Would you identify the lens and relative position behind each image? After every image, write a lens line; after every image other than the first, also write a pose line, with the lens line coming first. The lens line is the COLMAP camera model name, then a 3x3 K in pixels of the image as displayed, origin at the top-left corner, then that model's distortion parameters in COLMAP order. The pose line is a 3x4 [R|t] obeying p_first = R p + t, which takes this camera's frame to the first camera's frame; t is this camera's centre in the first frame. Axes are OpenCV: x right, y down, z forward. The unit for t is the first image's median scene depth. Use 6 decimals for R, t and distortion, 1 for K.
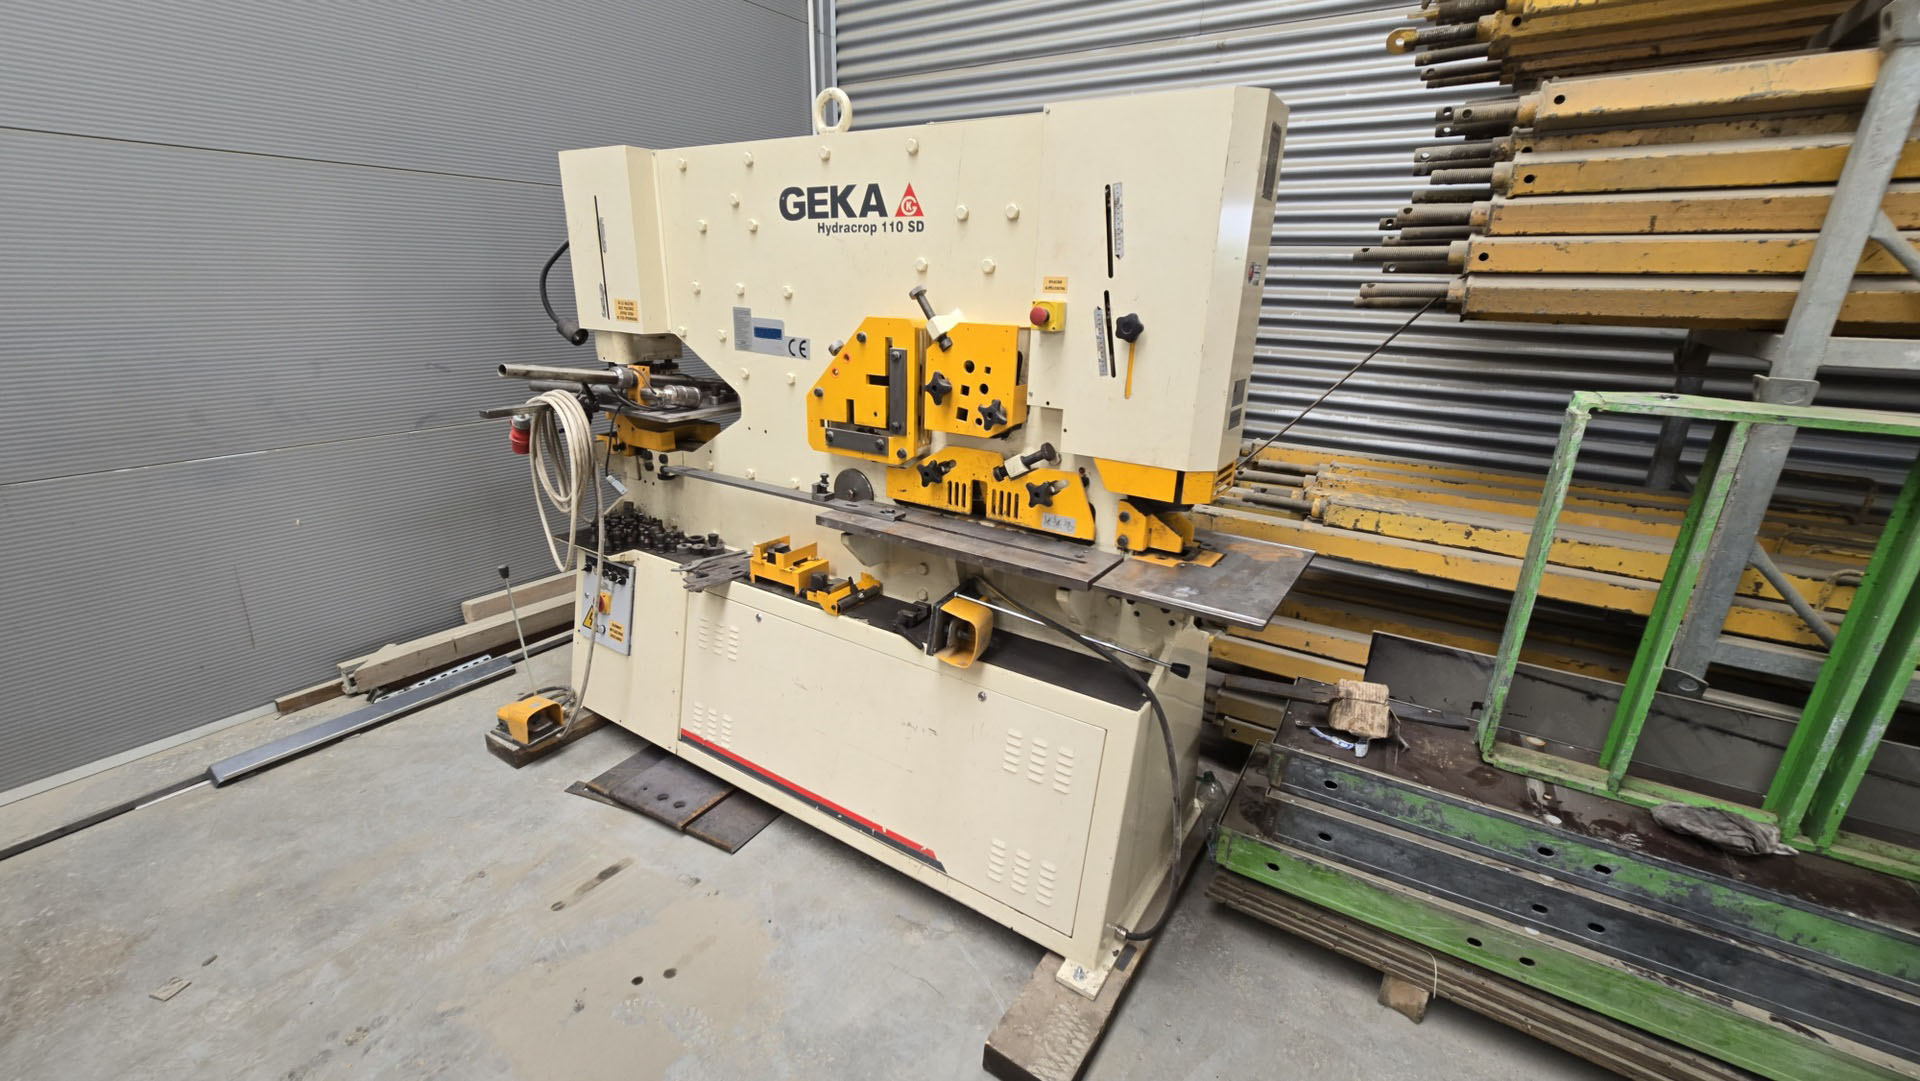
lens RADIAL K [[777.9, 0, 958.9], [0, 777.9, 539.4], [0, 0, 1]] dist [-0.003501, 0.000279]
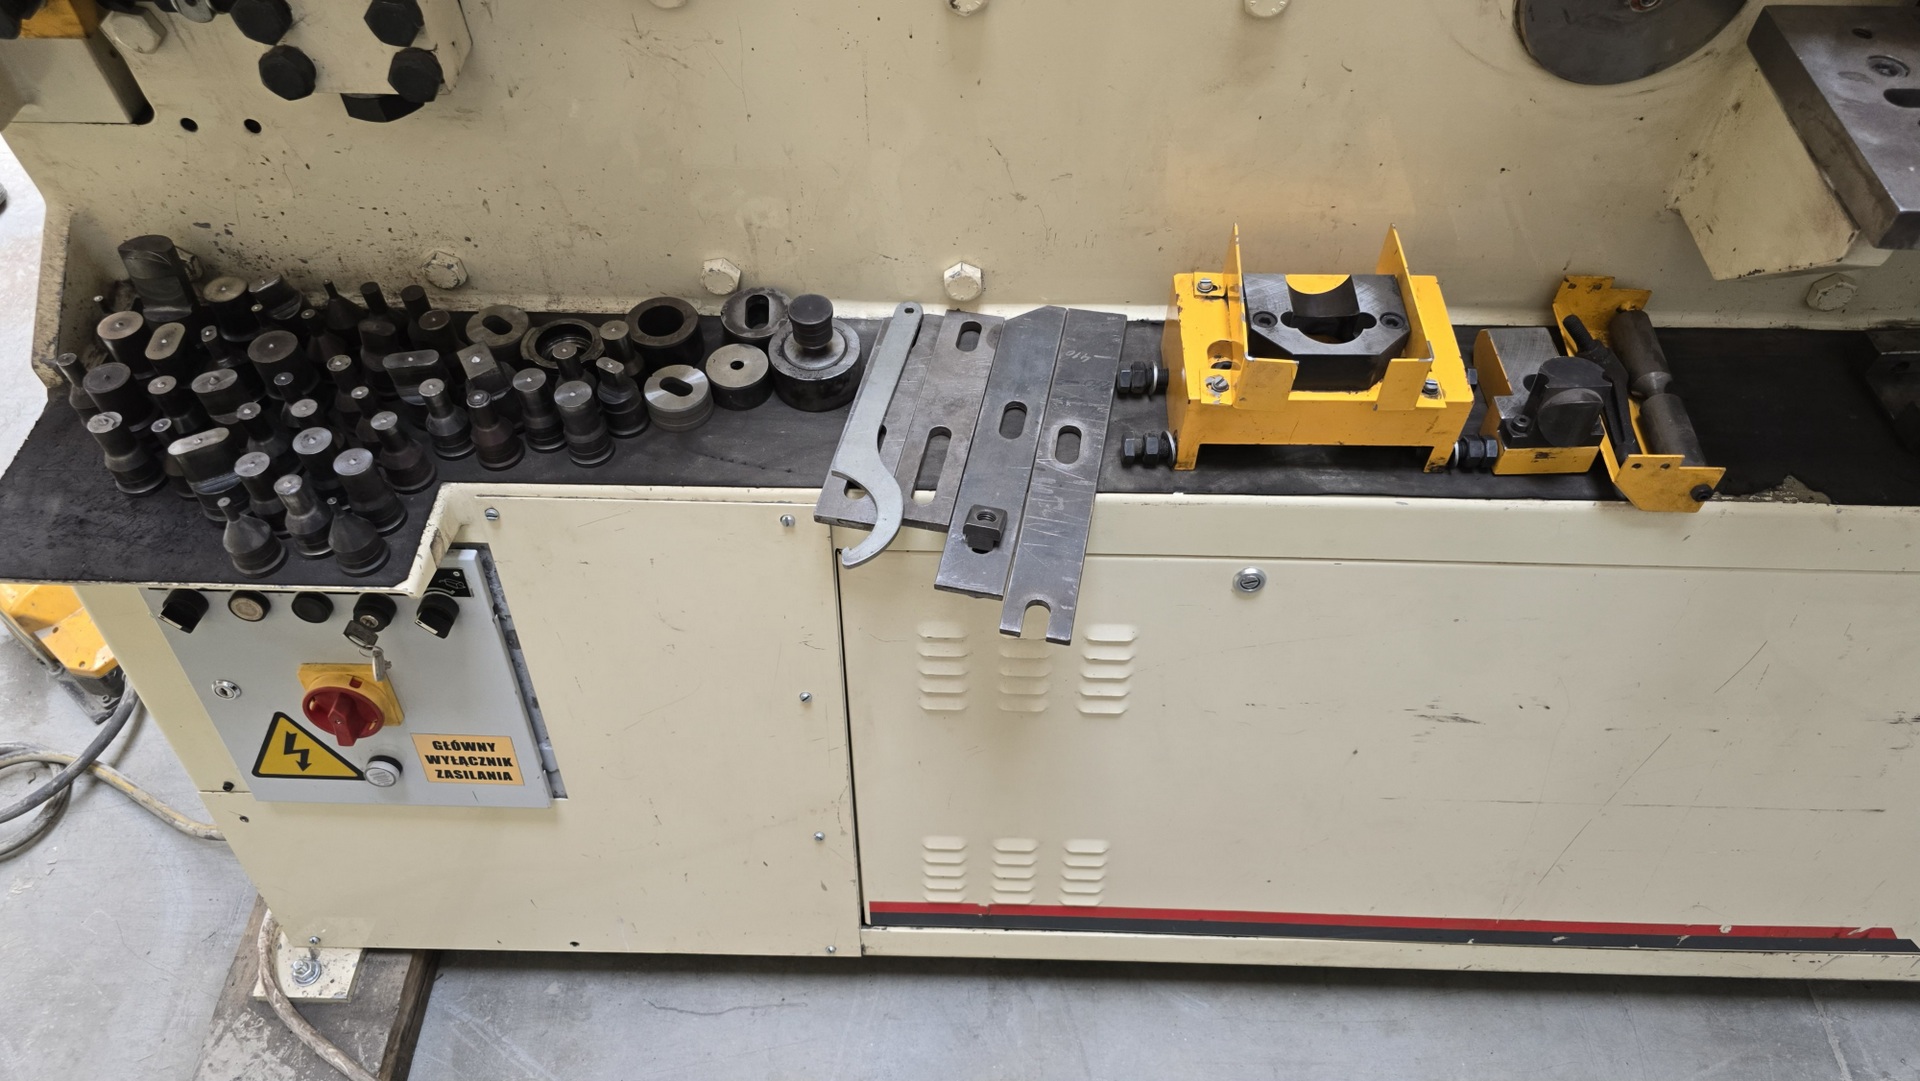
lens RADIAL K [[1285.4, 0, 960.2], [0, 1285.4, 538.3], [0, 0, 1]] dist [0.065287, -0.062366]
pose [[0.846592, -0.433679, 0.308553, -0.537280], [0.187878, 0.785904, 0.589116, -0.211630], [-0.497980, -0.440770, 0.746818, 0.841758]]
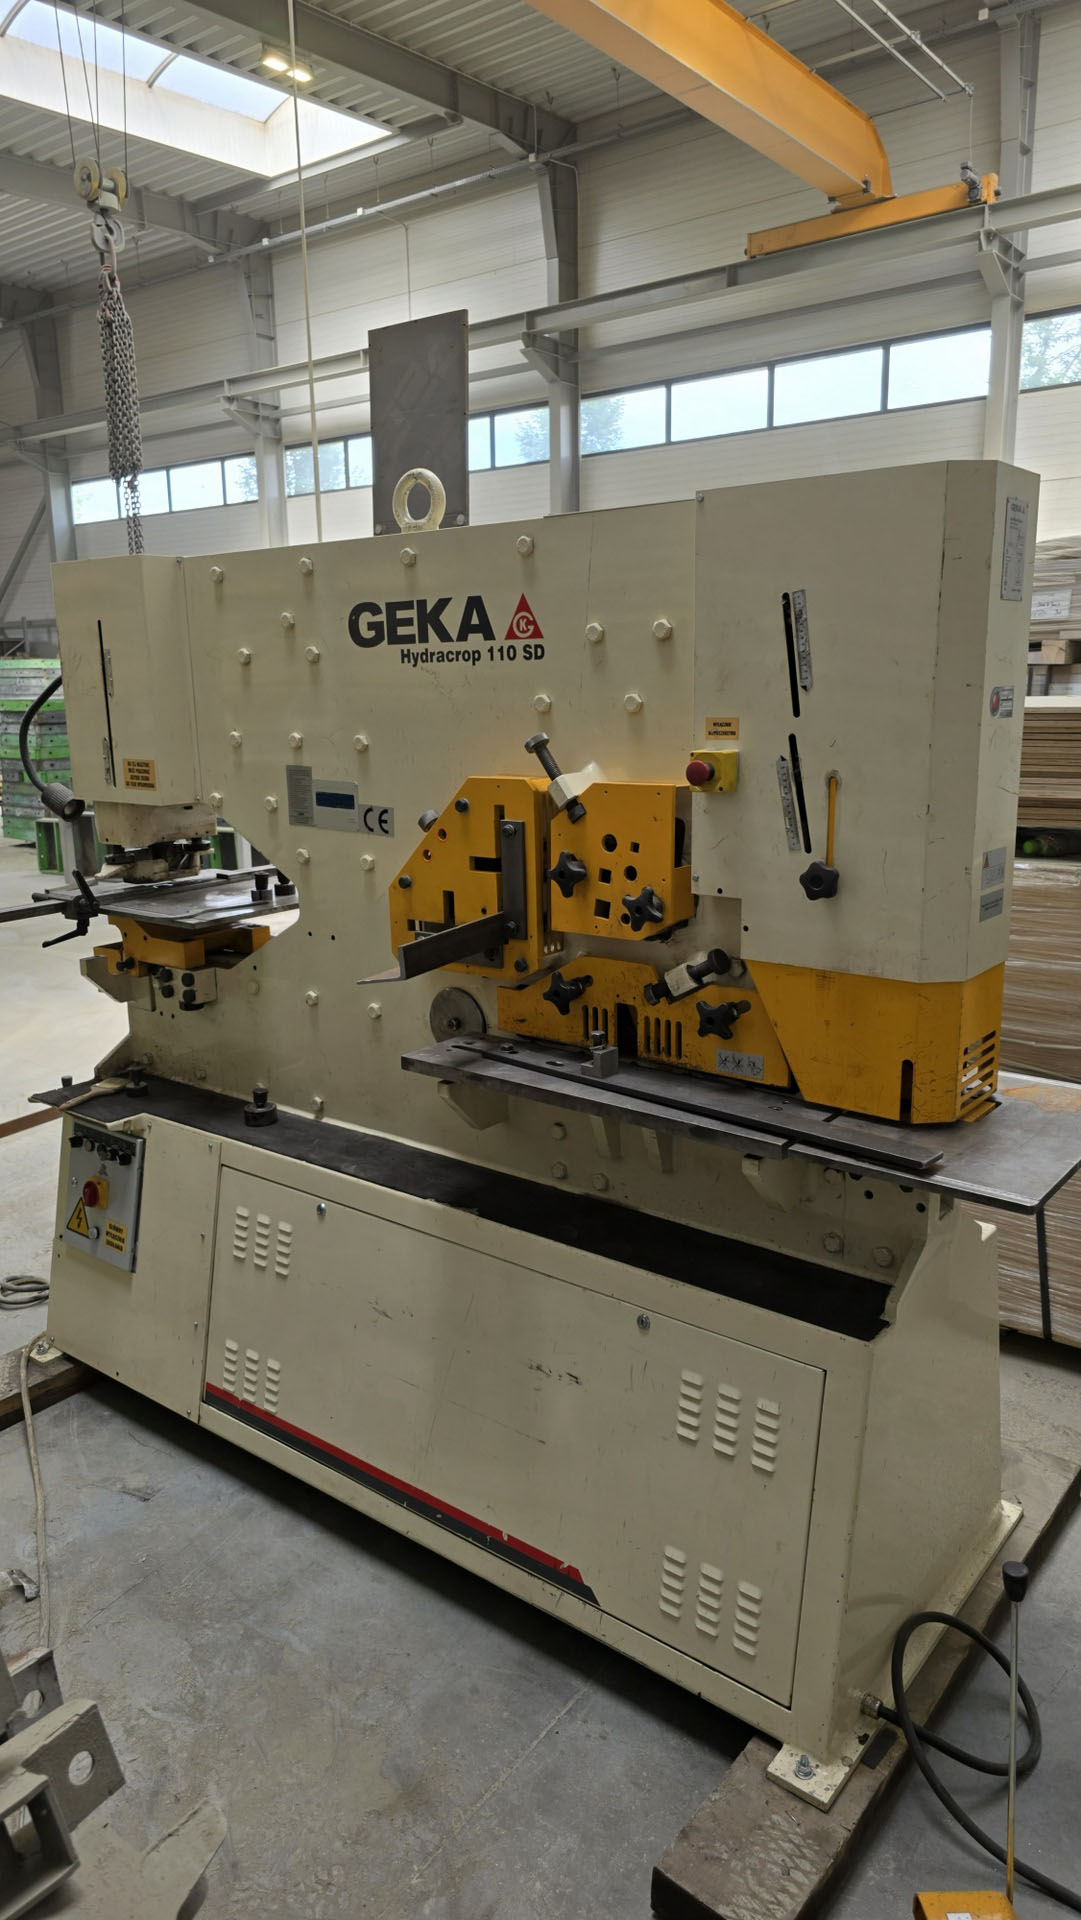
lens RADIAL K [[1281.6, 0, 540.7], [0, 1281.6, 953.9], [0, 0, 1]] dist [0.078815, -0.083348]
pose [[0.995331, -0.027389, -0.092548, 0.051456], [0.017094, 0.993756, -0.110255, 0.006332], [0.094990, 0.108158, 0.989585, -0.141505]]
